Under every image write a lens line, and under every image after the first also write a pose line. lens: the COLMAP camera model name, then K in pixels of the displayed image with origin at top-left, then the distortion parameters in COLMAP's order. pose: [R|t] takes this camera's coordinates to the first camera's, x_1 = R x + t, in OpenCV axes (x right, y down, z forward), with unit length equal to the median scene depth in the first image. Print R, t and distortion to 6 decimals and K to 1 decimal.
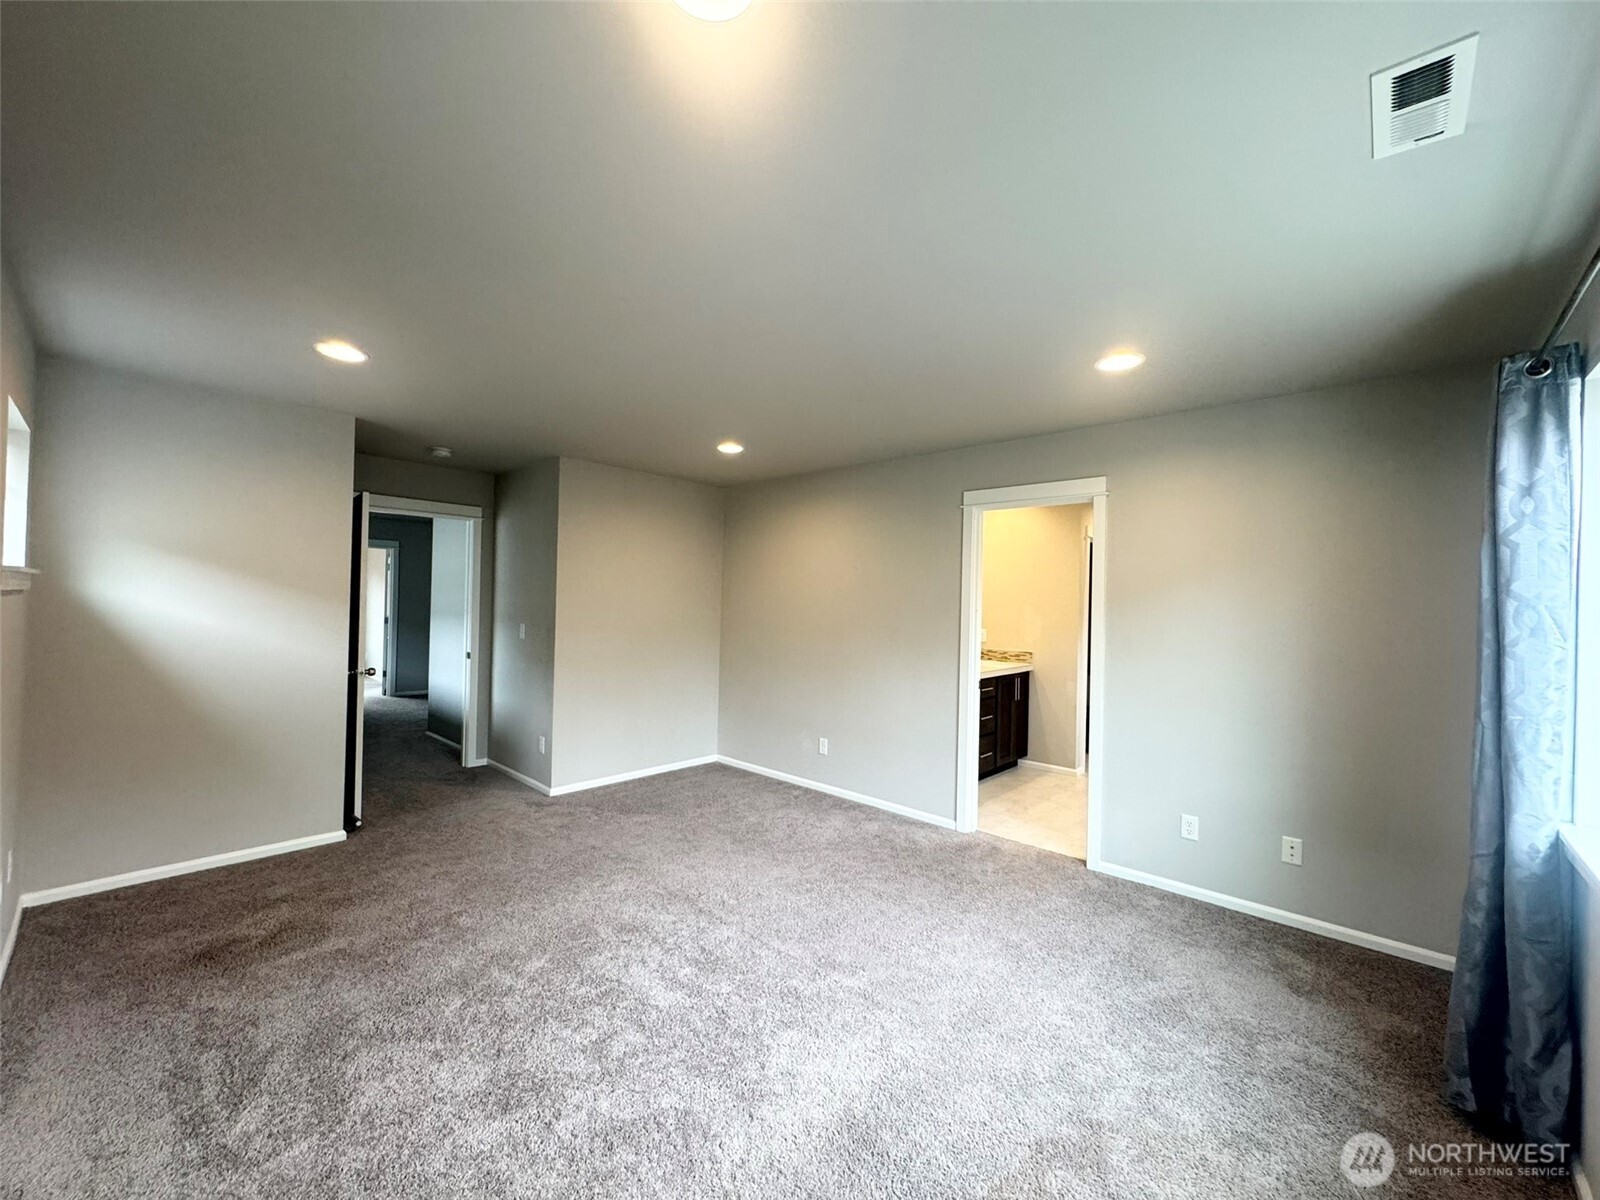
lens RADIAL K [[637.2, 0, 800.0], [0, 637.2, 600.0], [0, 0, 1]] dist [-0.000441, 0.000319]
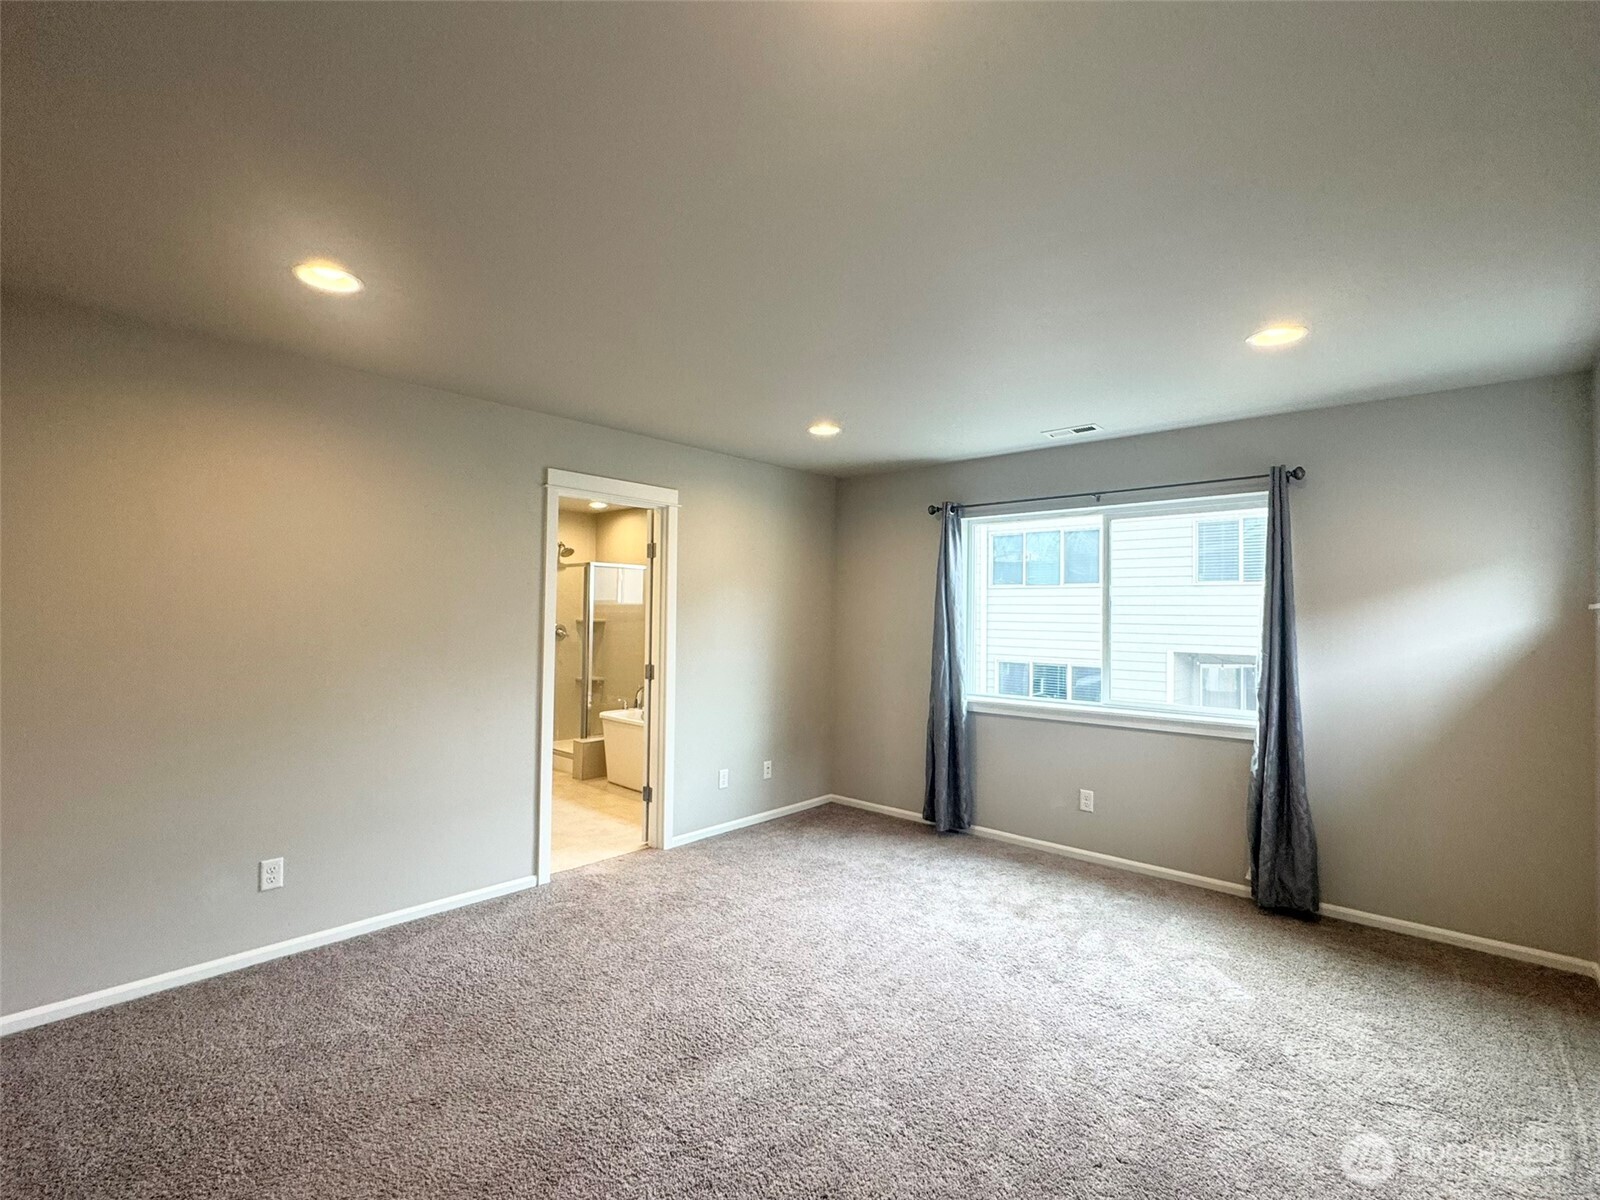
lens RADIAL K [[749.2, 0, 800.0], [0, 749.2, 600.0], [0, 0, 1]] dist [-0.001434, -0.000167]
pose [[-0.014710, -0.006139, 0.999873, -1.094260], [-0.019498, 0.999793, 0.005852, -0.019362], [-0.999702, -0.019409, -0.014826, 1.064709]]
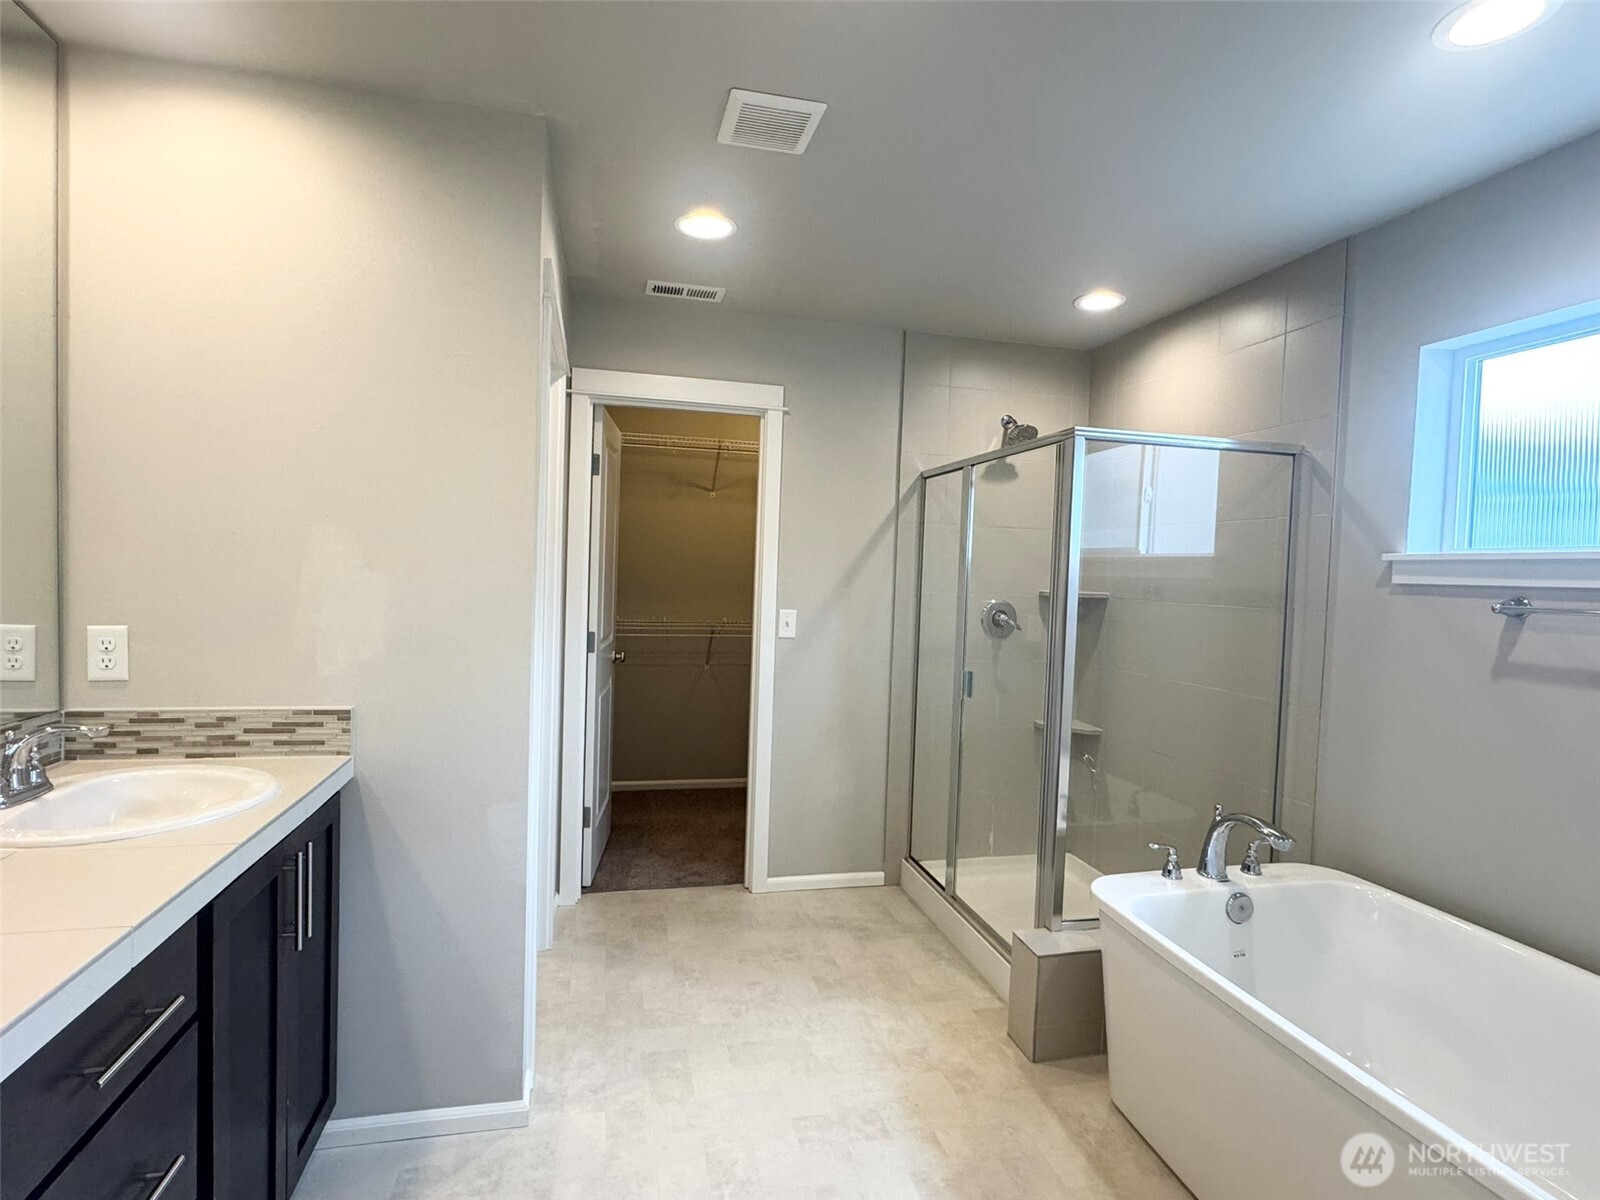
lens RADIAL K [[797.3, 0, 800.0], [0, 797.3, 600.0], [0, 0, 1]] dist [-0.000877, -0.000139]
pose [[0.559514, -0.033196, 0.828156, 0.434929], [-0.024052, 0.998126, 0.056259, 0.037880], [-0.828472, -0.051397, 0.557668, 1.458636]]
